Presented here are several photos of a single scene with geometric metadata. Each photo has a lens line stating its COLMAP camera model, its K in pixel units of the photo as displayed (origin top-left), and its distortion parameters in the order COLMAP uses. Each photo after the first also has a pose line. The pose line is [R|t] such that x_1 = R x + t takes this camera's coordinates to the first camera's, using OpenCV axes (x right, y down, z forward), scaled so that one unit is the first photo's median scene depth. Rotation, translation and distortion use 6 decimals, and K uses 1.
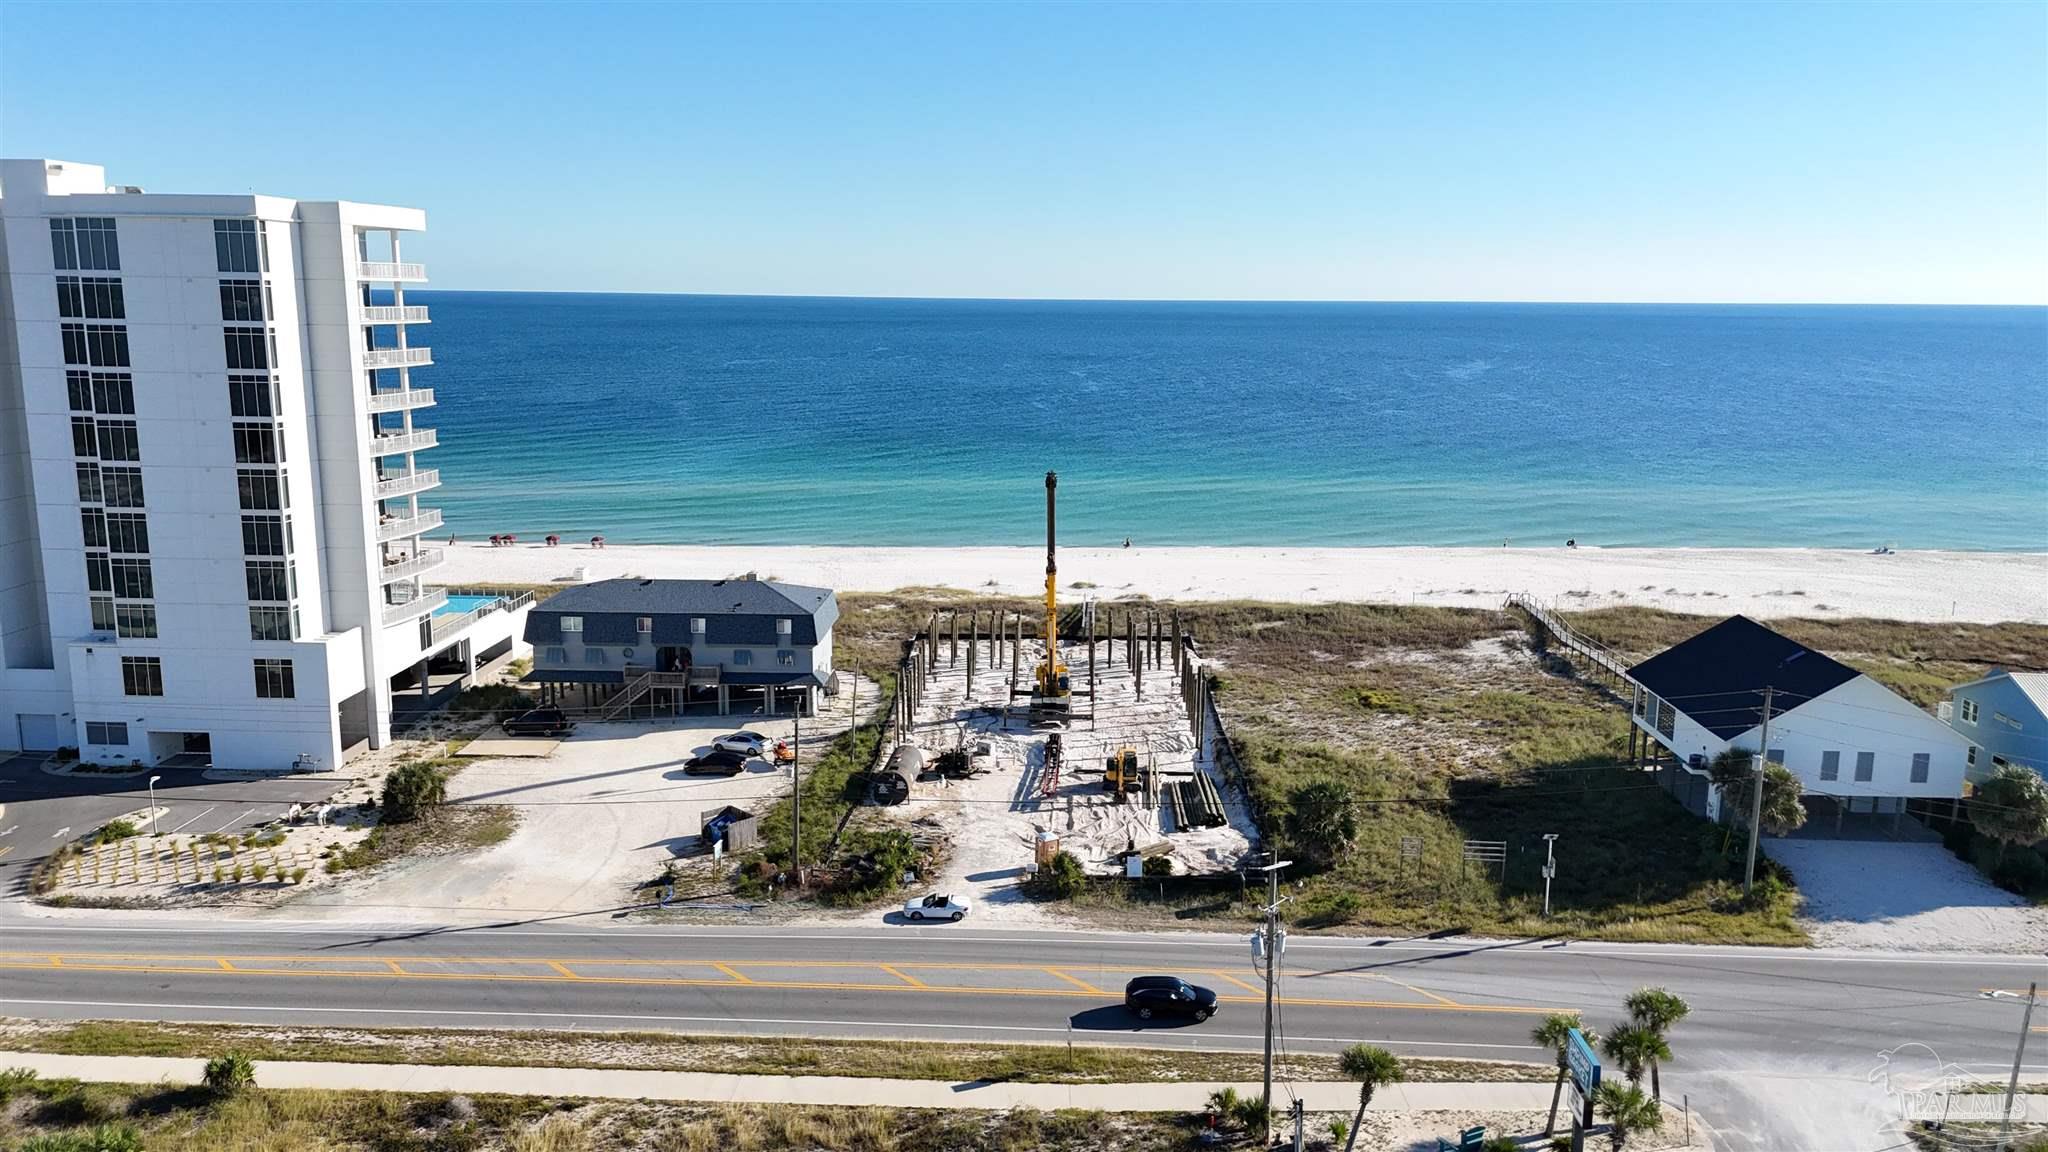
lens RADIAL K [[1497.7, 0, 1024.0], [0, 1497.7, 576.0], [0, 0, 1]] dist [0.057788, -0.046763]
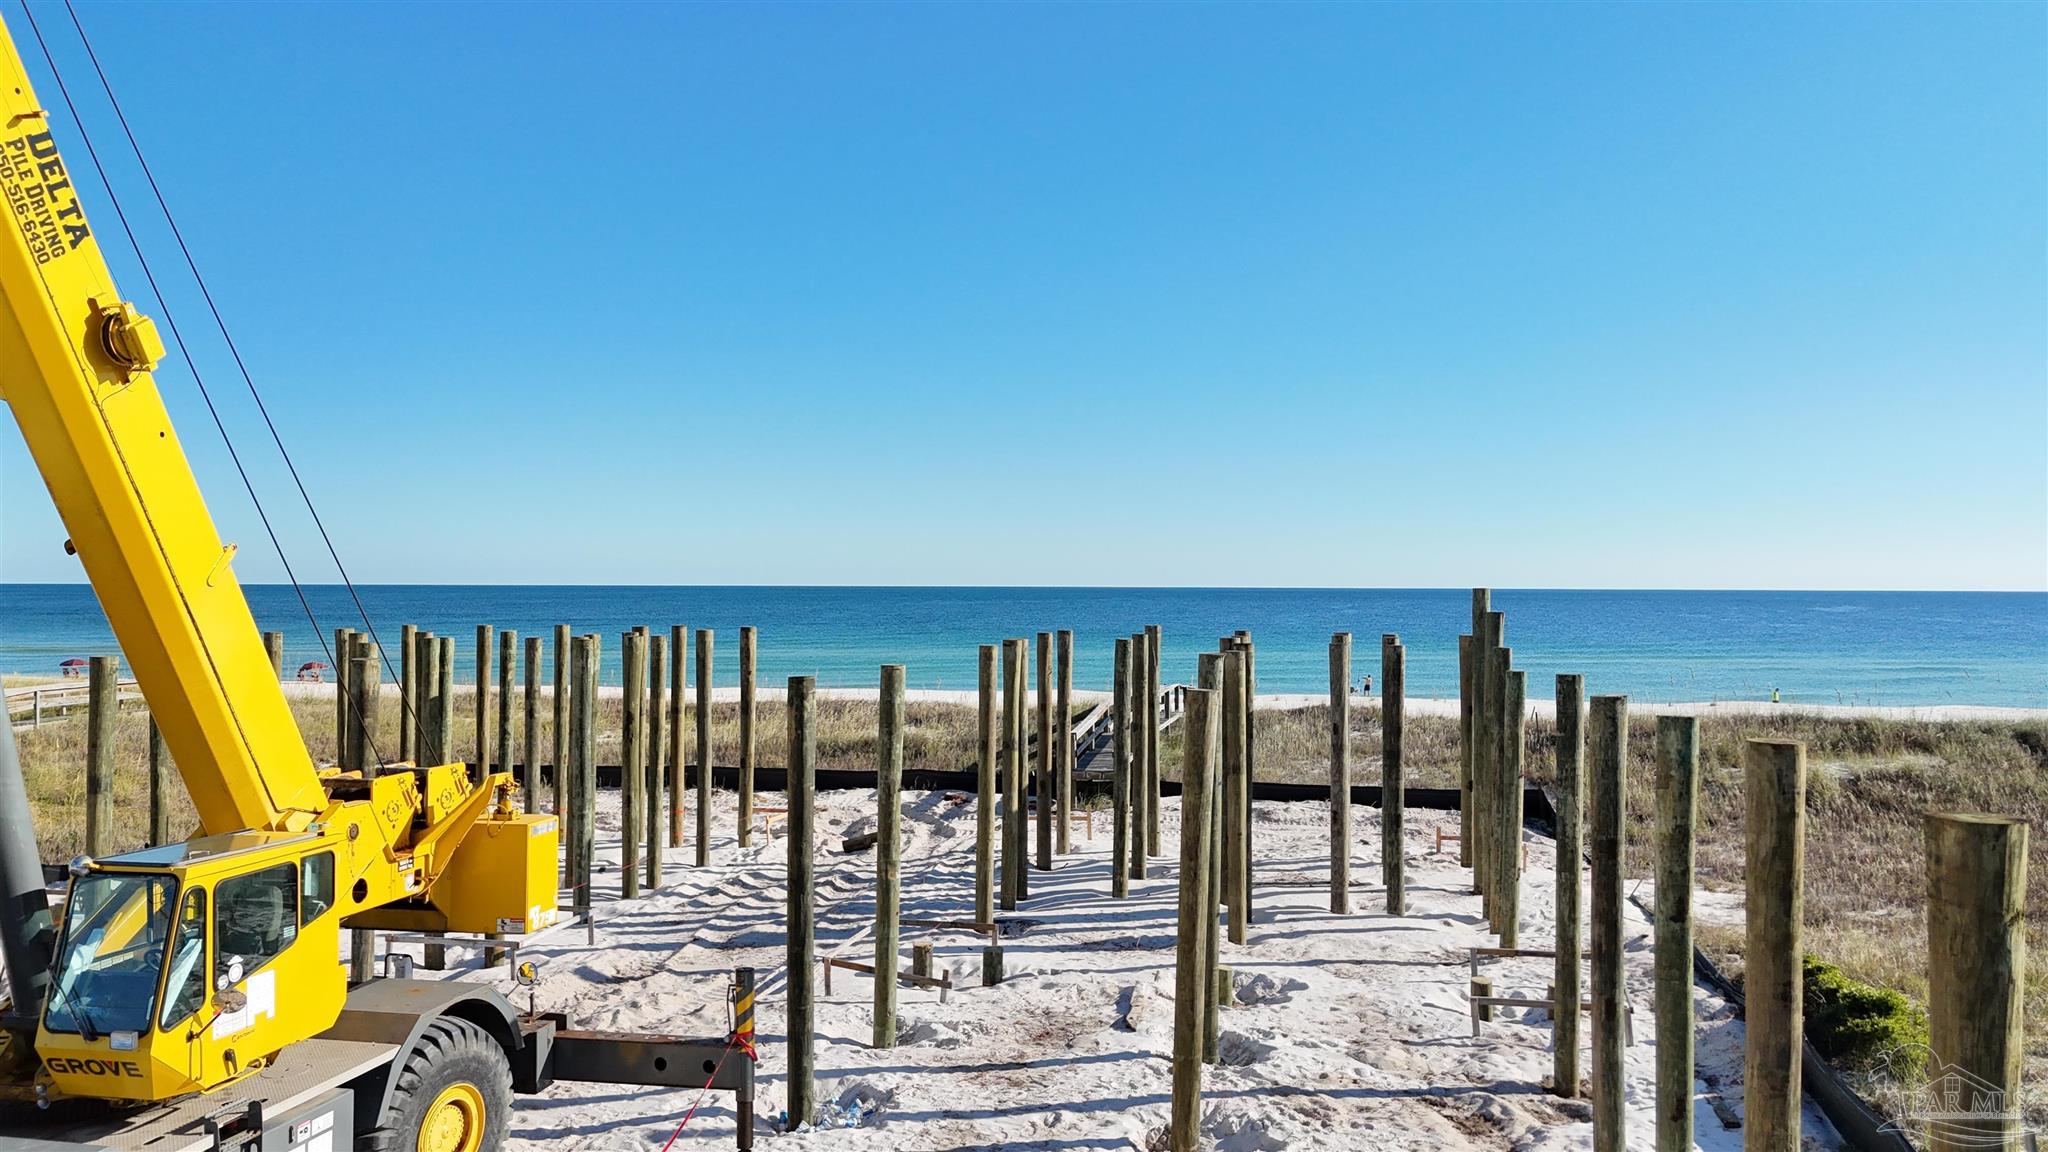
lens RADIAL K [[1497.7, 0, 1024.0], [0, 1497.7, 576.0], [0, 0, 1]] dist [0.057788, -0.046763]
pose [[0.987030, -0.013218, -0.159988, 0.096072], [-0.020040, 0.978664, -0.204490, 0.075452], [0.159277, 0.205044, 0.965706, 1.021573]]
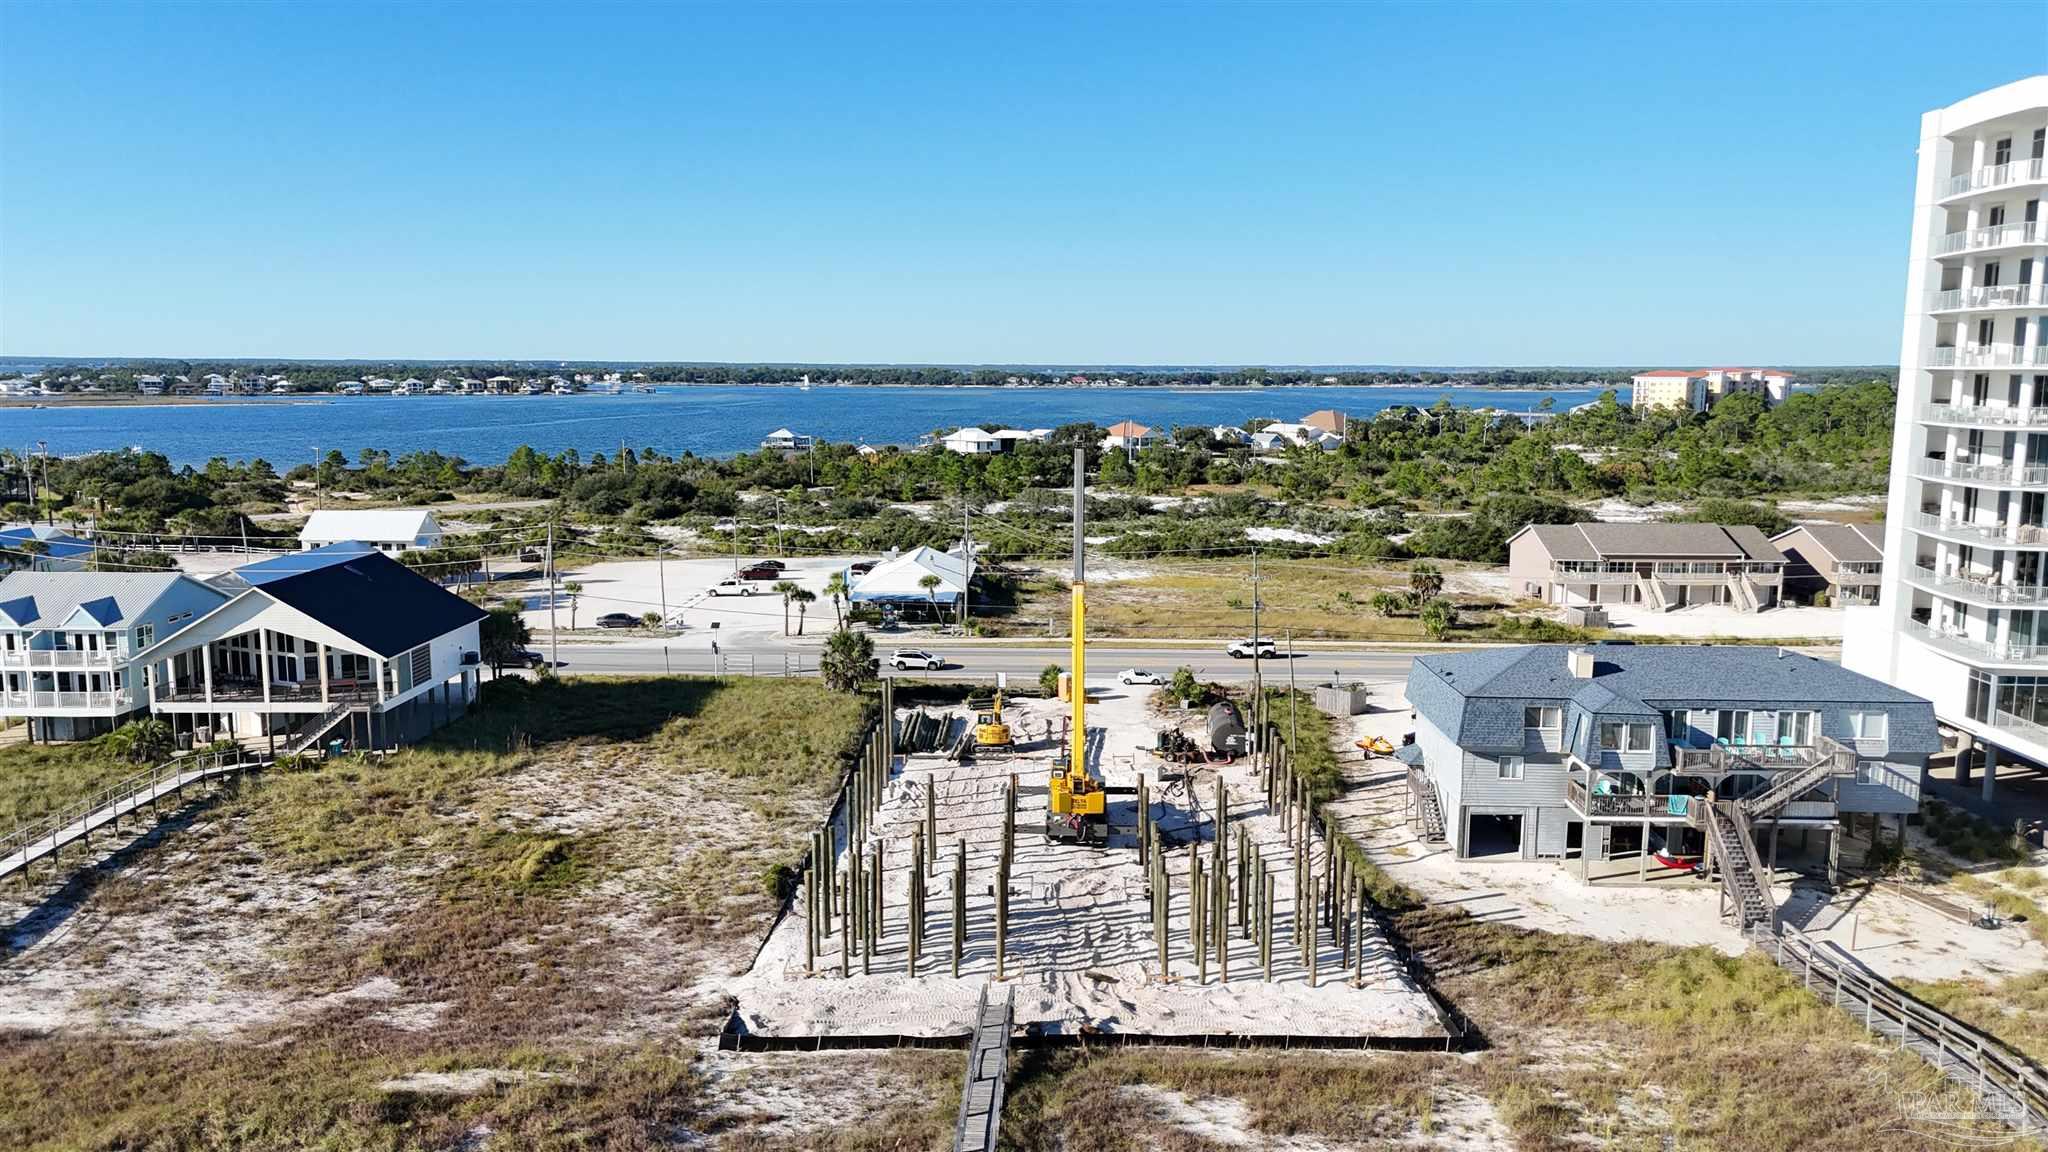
lens RADIAL K [[1497.7, 0, 1024.0], [0, 1497.7, 576.0], [0, 0, 1]] dist [0.057788, -0.046763]
pose [[-0.999859, -0.012339, -0.011351, 0.055697], [-0.015332, 0.946878, 0.321229, -0.251780], [0.006784, 0.321358, -0.946934, 1.767667]]
